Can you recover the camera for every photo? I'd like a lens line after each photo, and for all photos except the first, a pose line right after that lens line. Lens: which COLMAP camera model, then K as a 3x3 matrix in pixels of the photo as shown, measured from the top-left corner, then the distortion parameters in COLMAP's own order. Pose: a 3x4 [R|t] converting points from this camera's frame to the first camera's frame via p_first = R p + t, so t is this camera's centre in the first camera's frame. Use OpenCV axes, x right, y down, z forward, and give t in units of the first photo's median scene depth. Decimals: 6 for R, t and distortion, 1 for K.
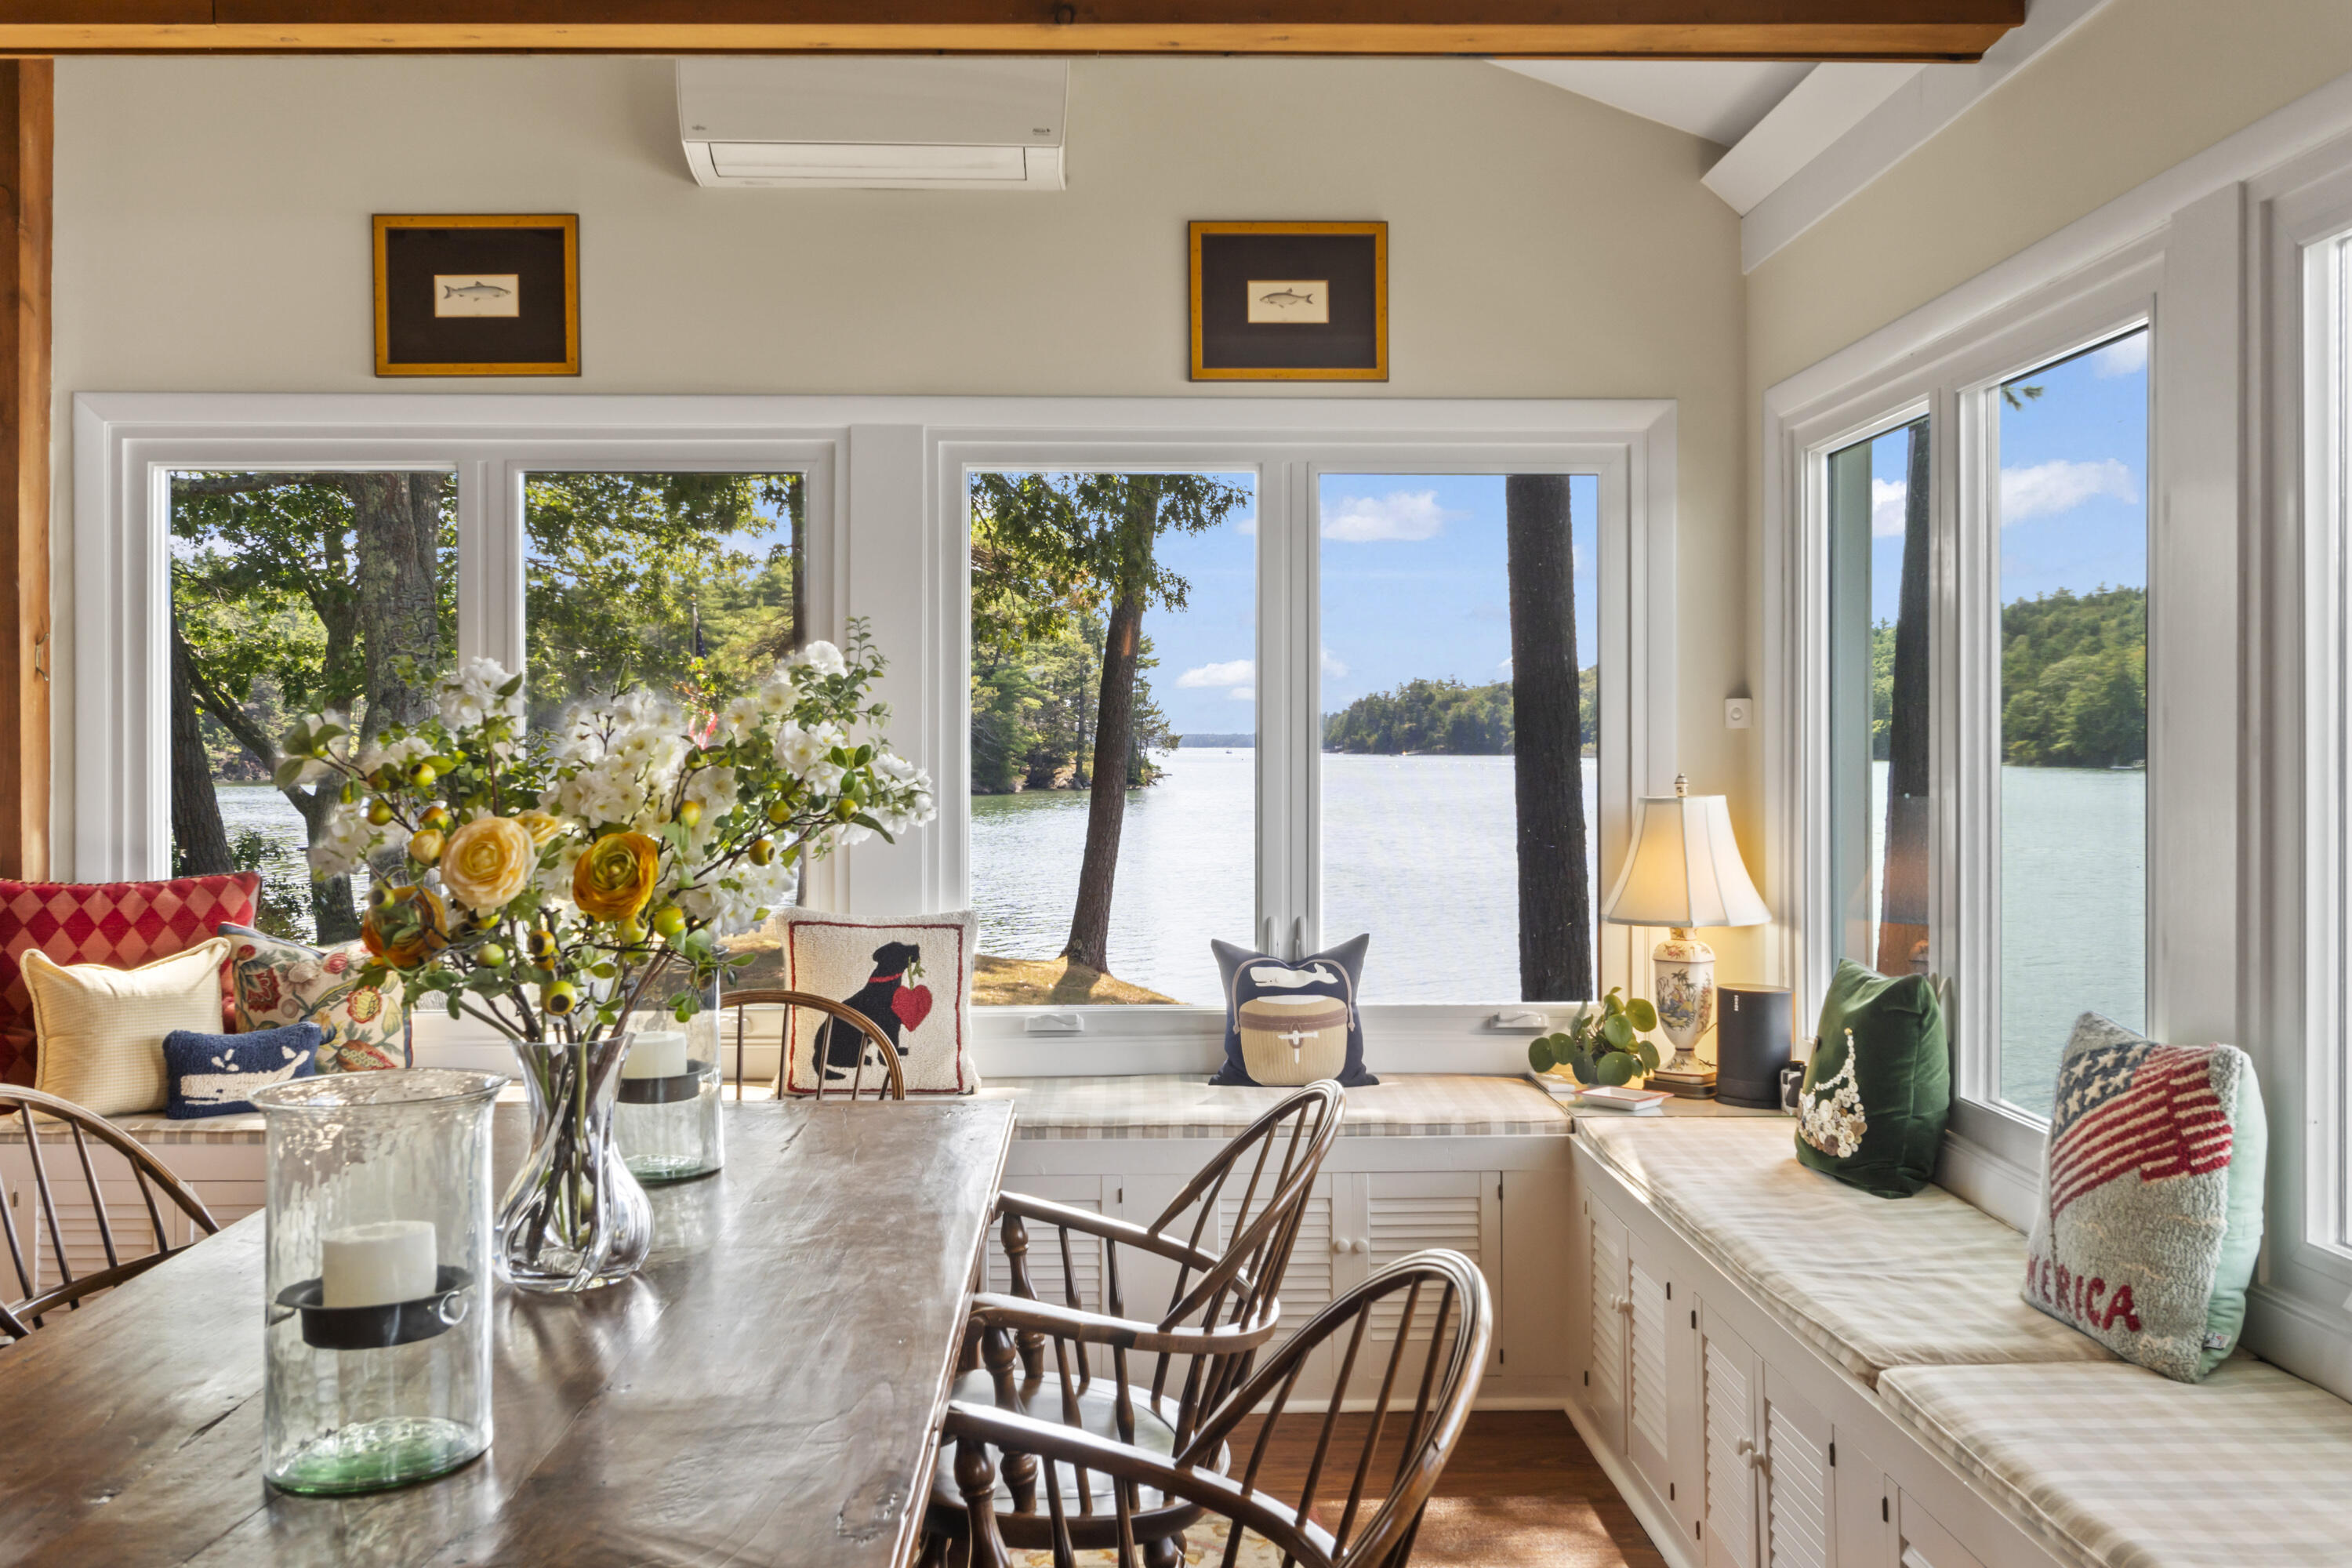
lens RADIAL K [[2031.8, 0, 1191.8], [0, 2031.8, 726.0], [0, 0, 1]] dist [0.008467, 0.000093]
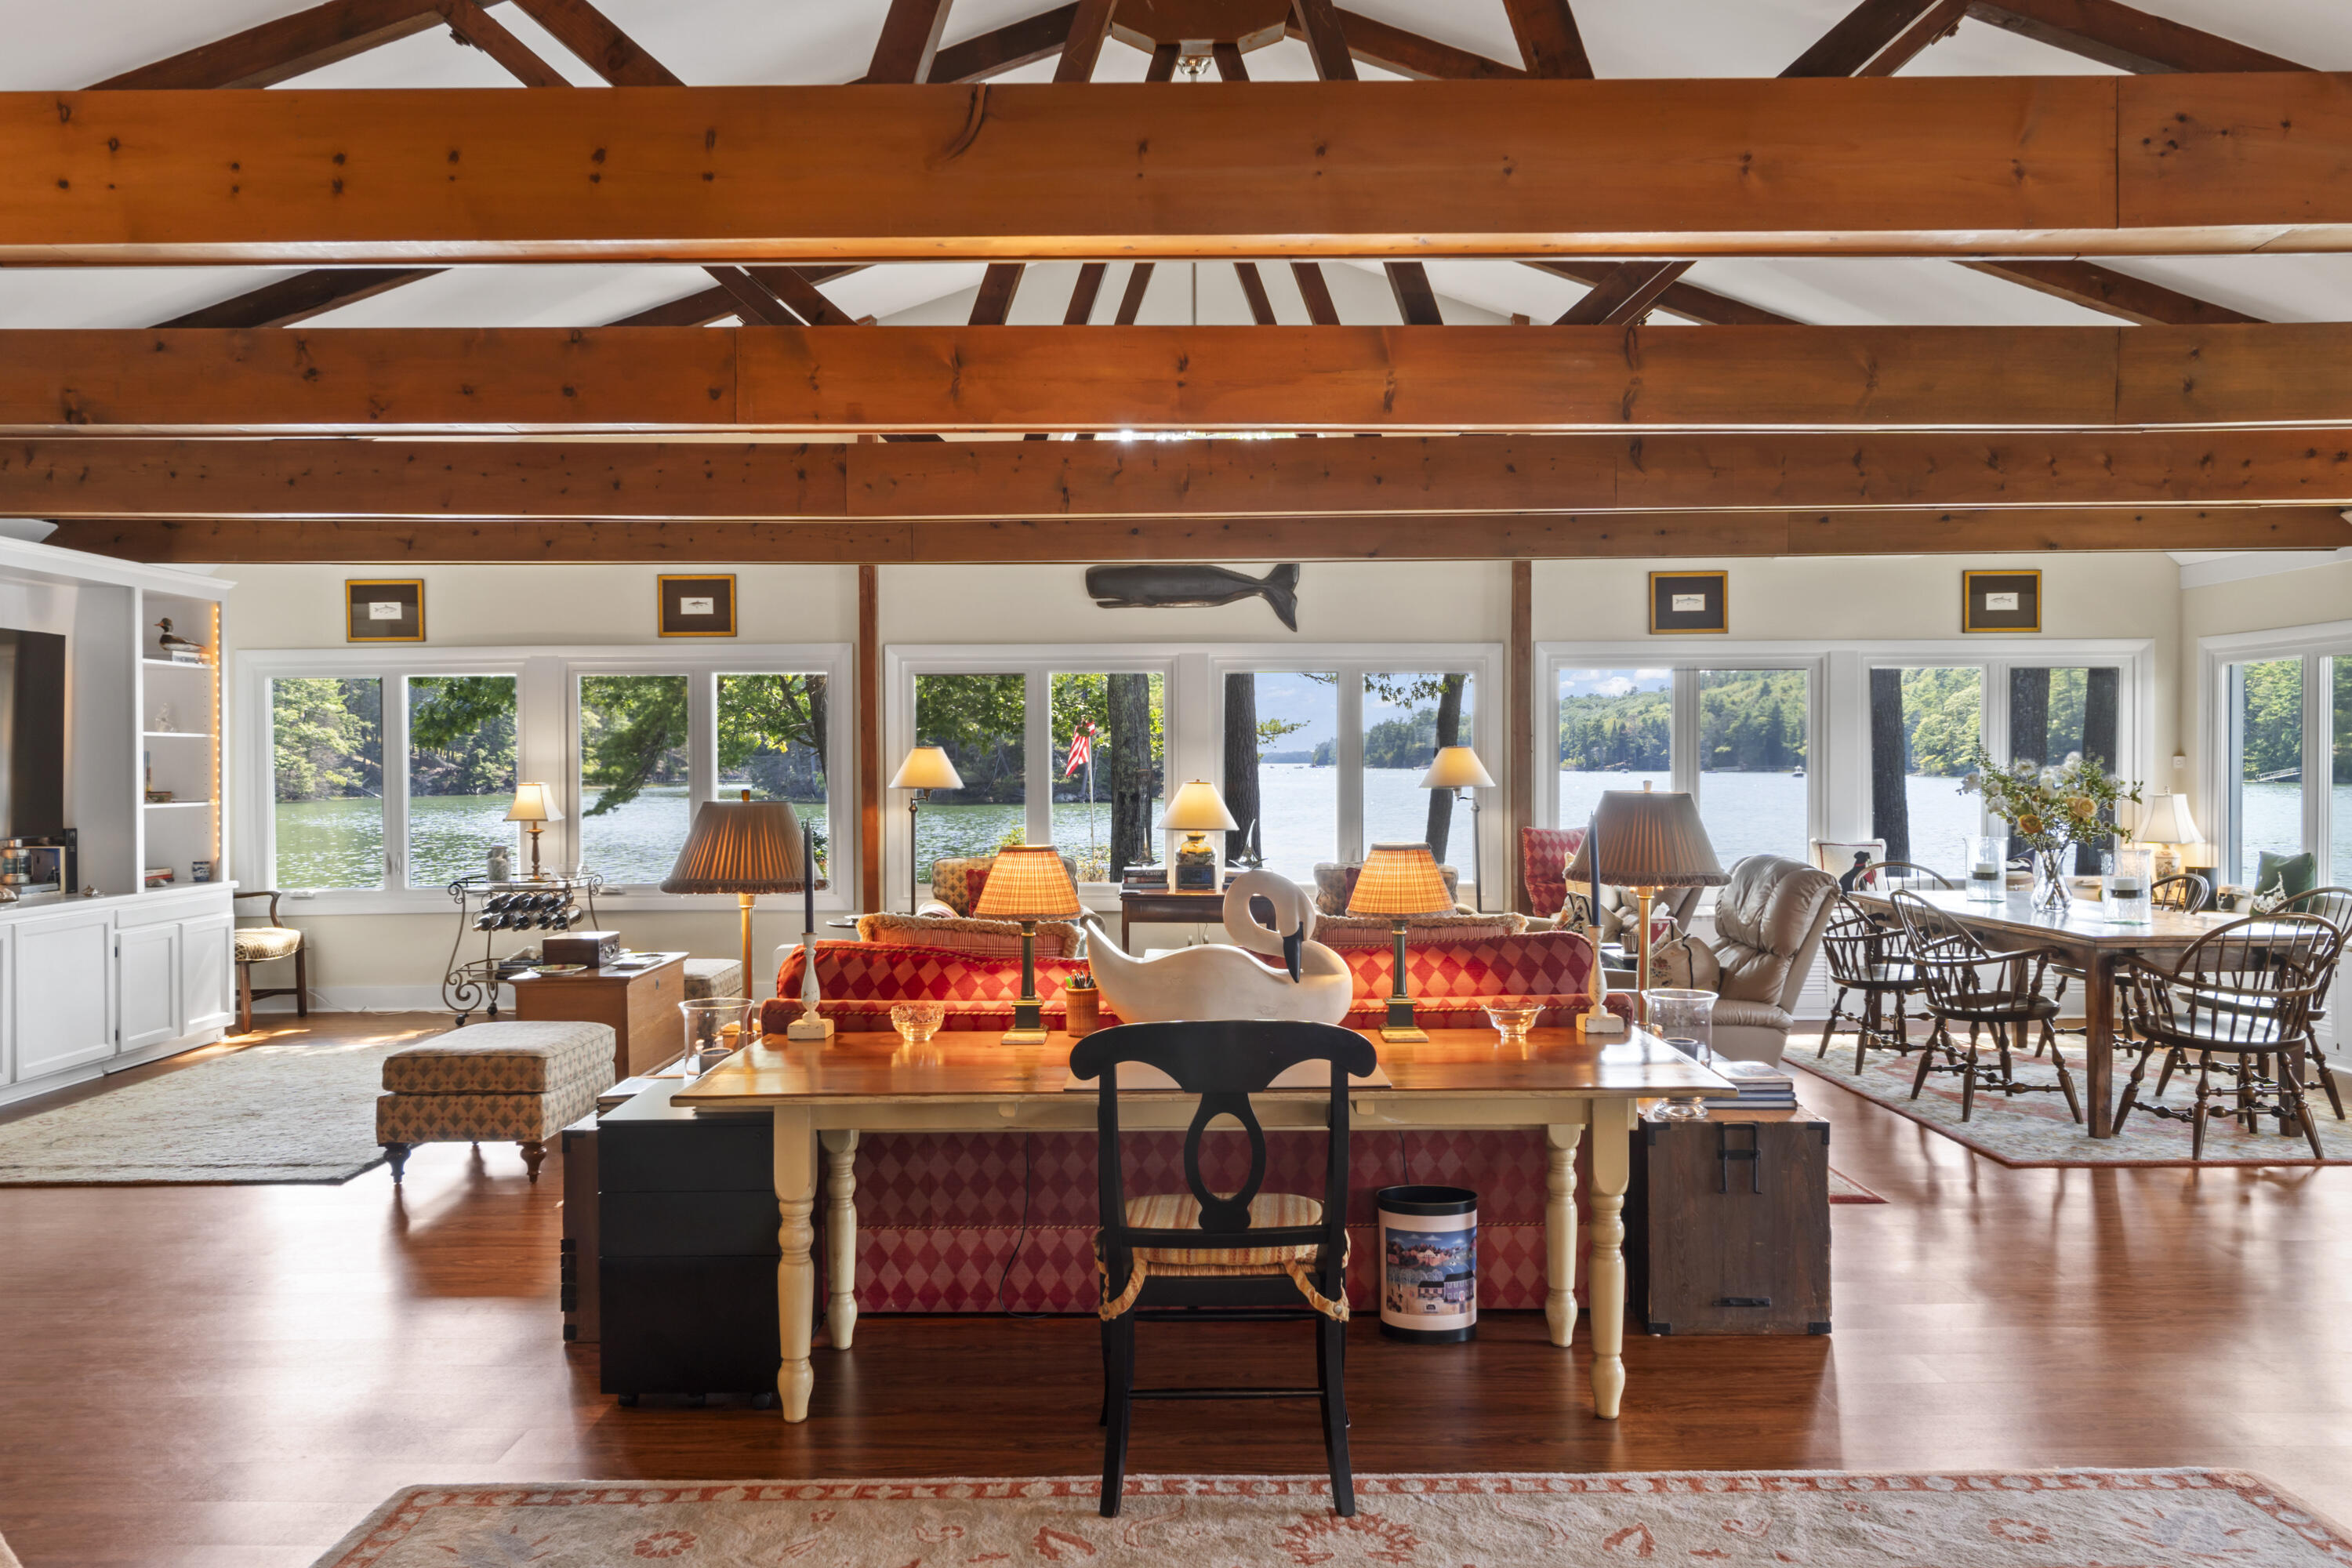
lens RADIAL K [[1718.8, 0, 1180.2], [0, 1718.8, 759.9], [0, 0, 1]] dist [-0.007584, 0.012305]
pose [[0.999892, -0.003388, -0.014333, -0.985337], [0.003514, 0.999955, 0.008777, -0.035091], [0.014302, -0.008826, 0.999859, -1.201457]]
